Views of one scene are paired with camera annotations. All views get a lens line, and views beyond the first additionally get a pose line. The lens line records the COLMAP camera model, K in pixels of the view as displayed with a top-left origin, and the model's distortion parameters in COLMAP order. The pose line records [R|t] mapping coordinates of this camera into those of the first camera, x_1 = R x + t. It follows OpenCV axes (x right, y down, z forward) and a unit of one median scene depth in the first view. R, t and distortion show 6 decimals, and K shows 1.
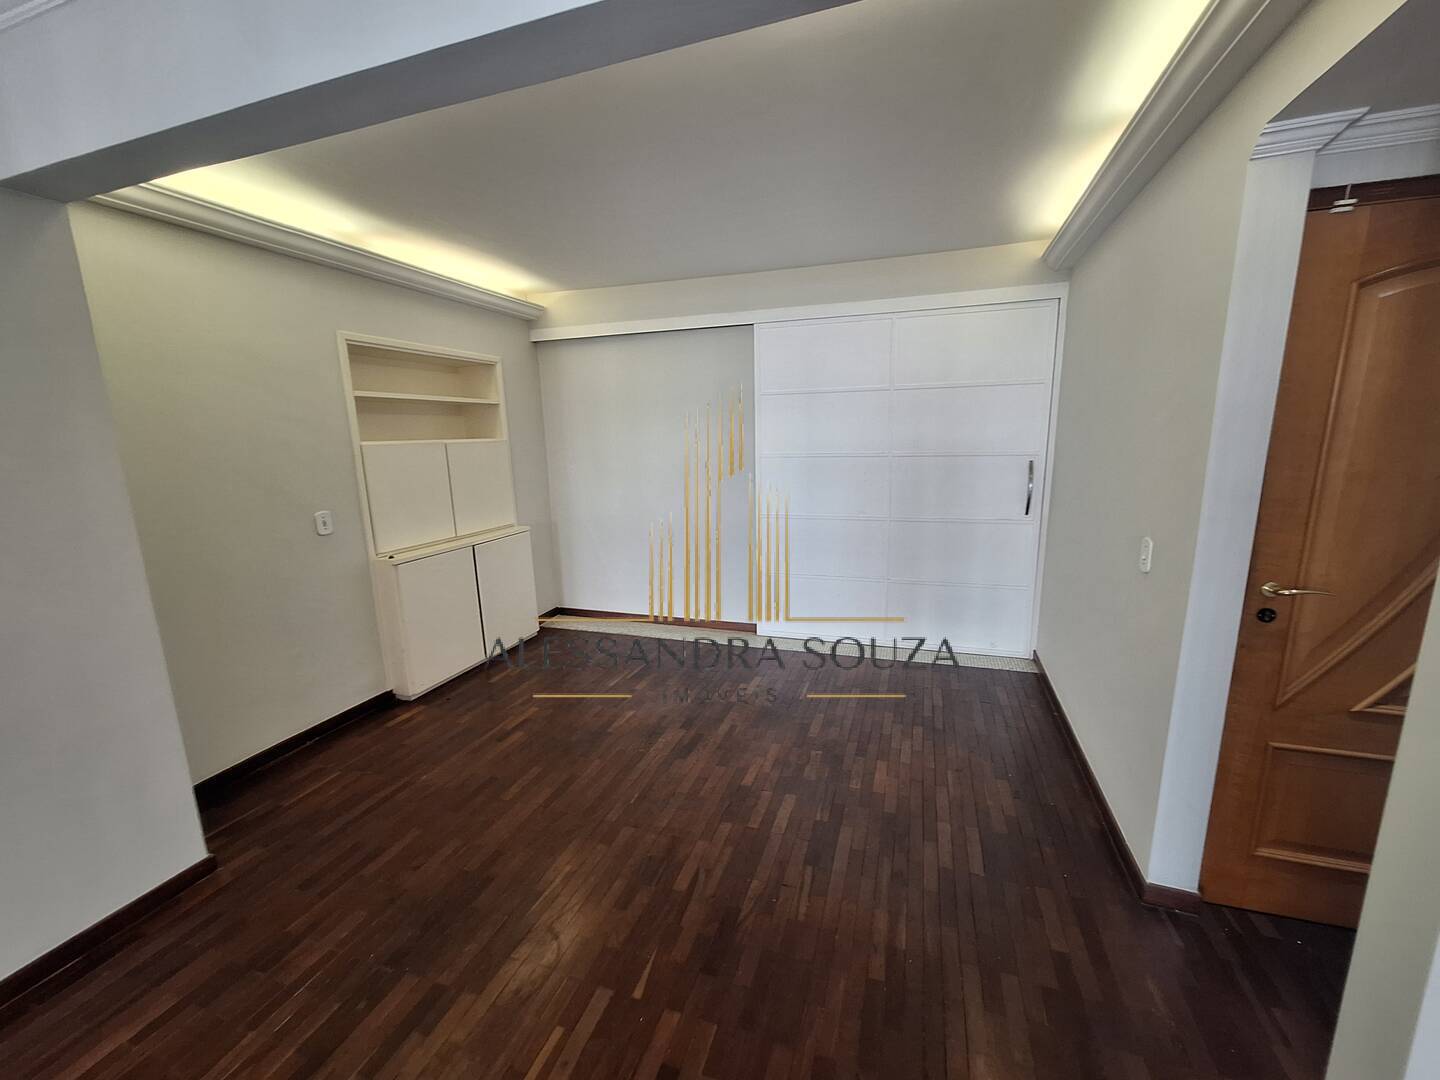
lens RADIAL K [[568.3, 0, 723.3], [0, 568.3, 545.0], [0, 0, 1]] dist [-0.005430, 0.000115]
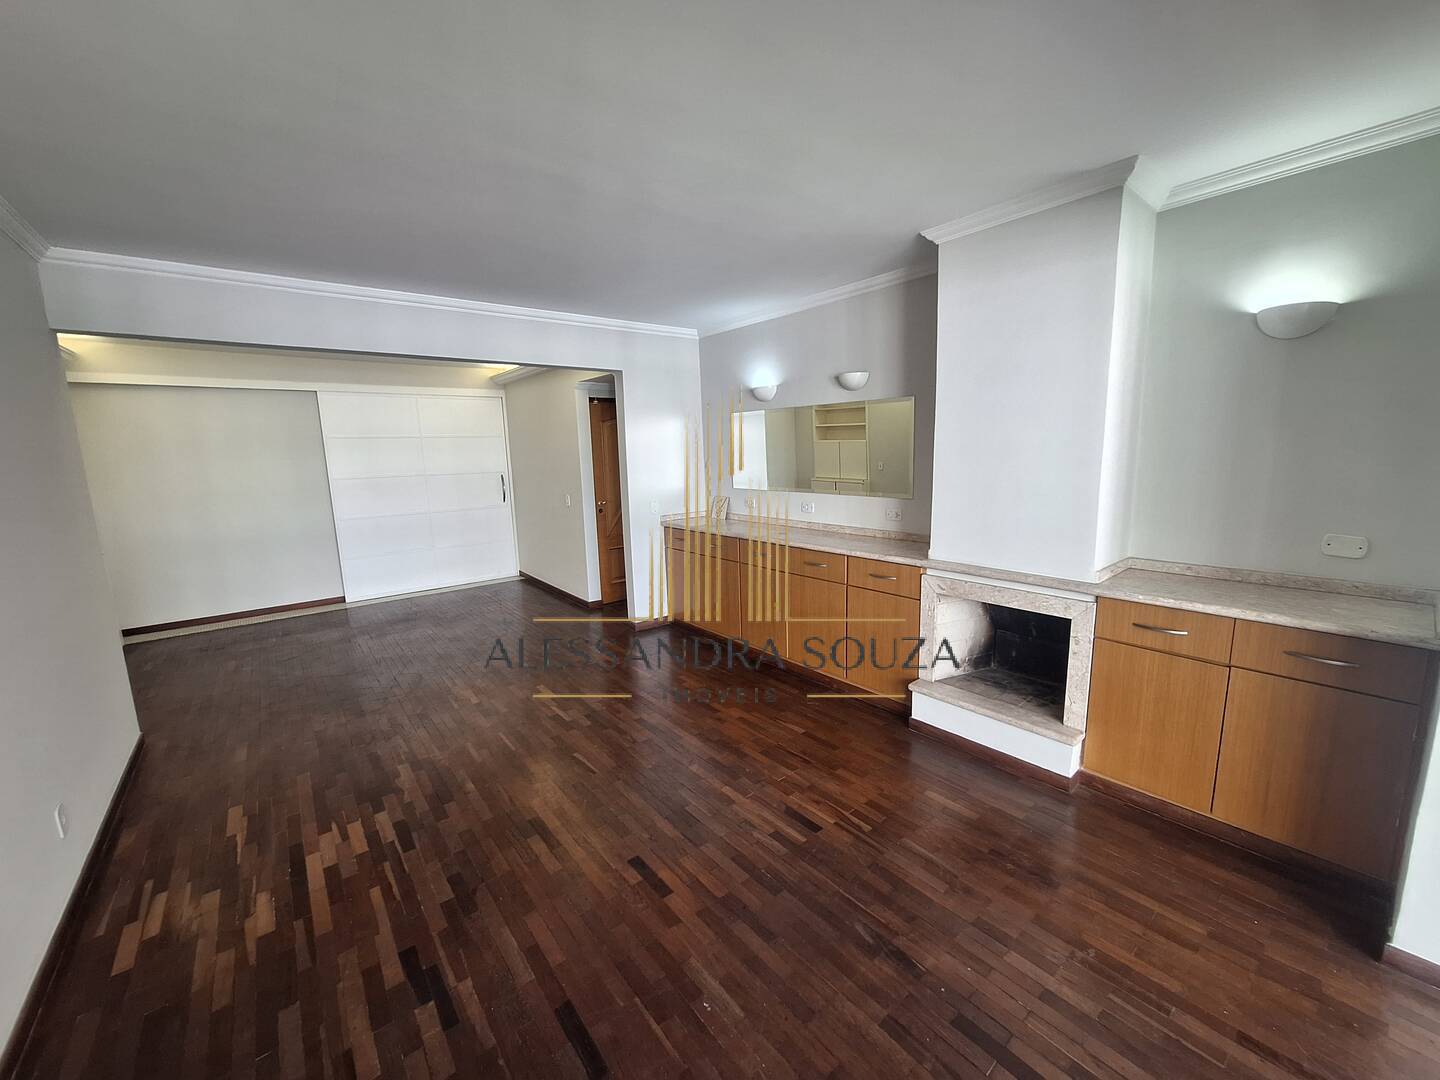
lens RADIAL K [[568.0, 0, 723.6], [0, 568.0, 542.3], [0, 0, 1]] dist [-0.000844, 0.000047]
pose [[0.532383, -0.124208, 0.837341, -0.716205], [0.179678, 0.983218, 0.031607, 0.153746], [-0.827215, 0.133624, 0.545766, -0.680296]]
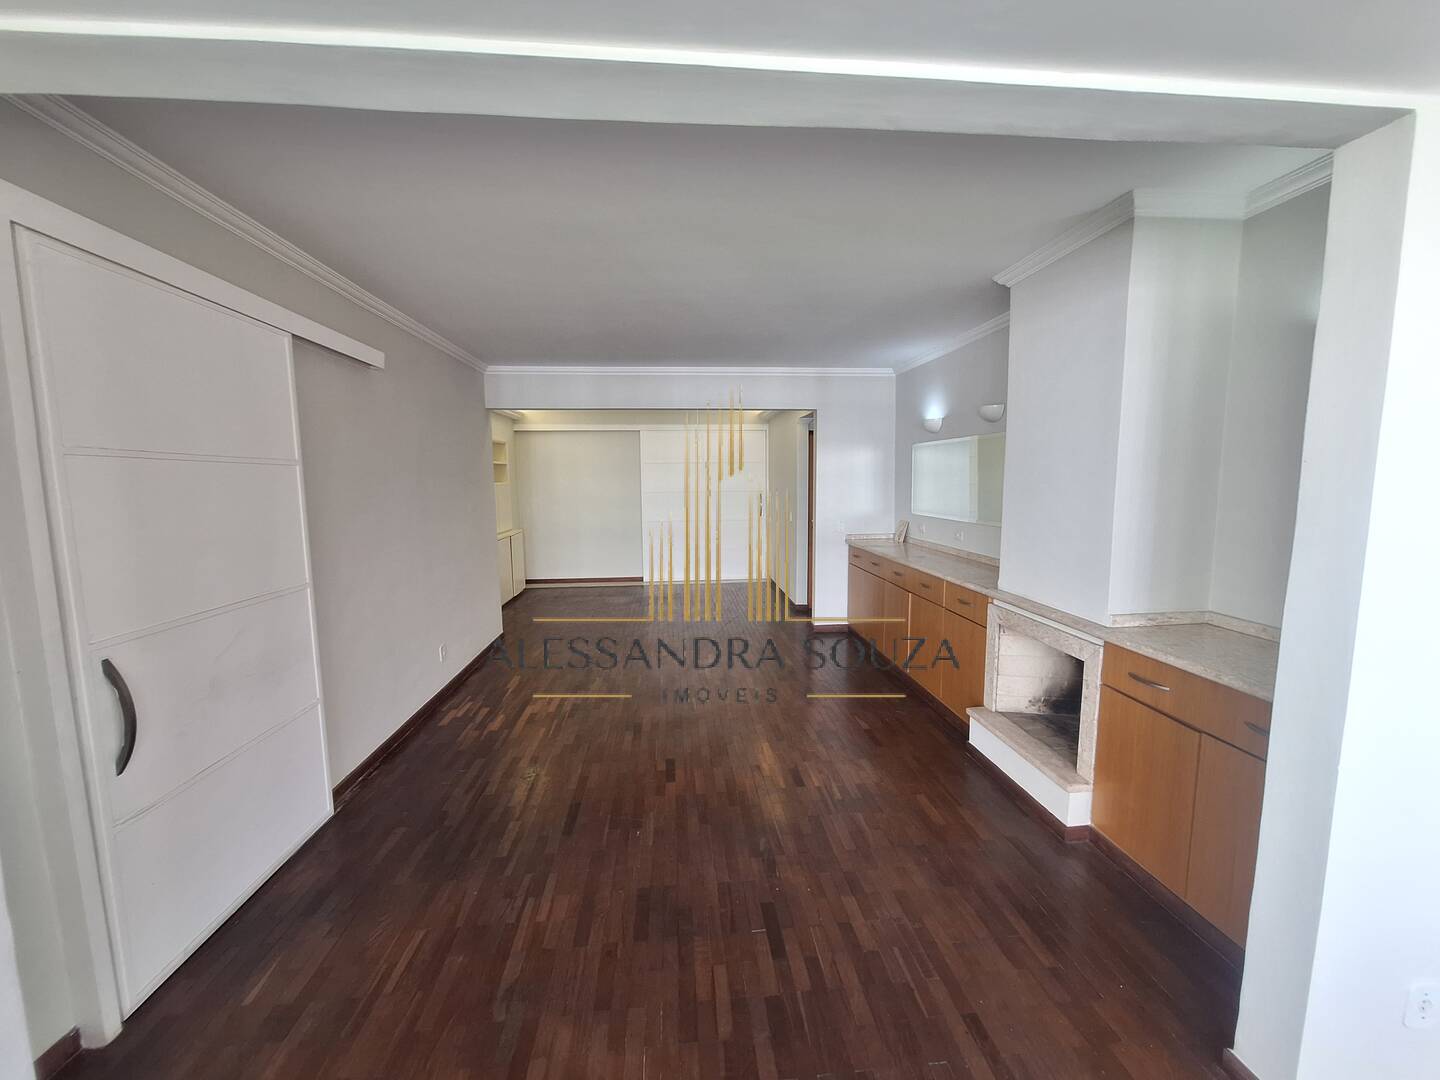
lens RADIAL K [[568.0, 0, 723.6], [0, 568.0, 542.3], [0, 0, 1]] dist [-0.000844, 0.000047]
pose [[0.912687, -0.026623, 0.407790, -0.575440], [0.065016, 0.994625, -0.080580, 0.230951], [-0.403453, 0.100057, 0.909513, -1.084113]]
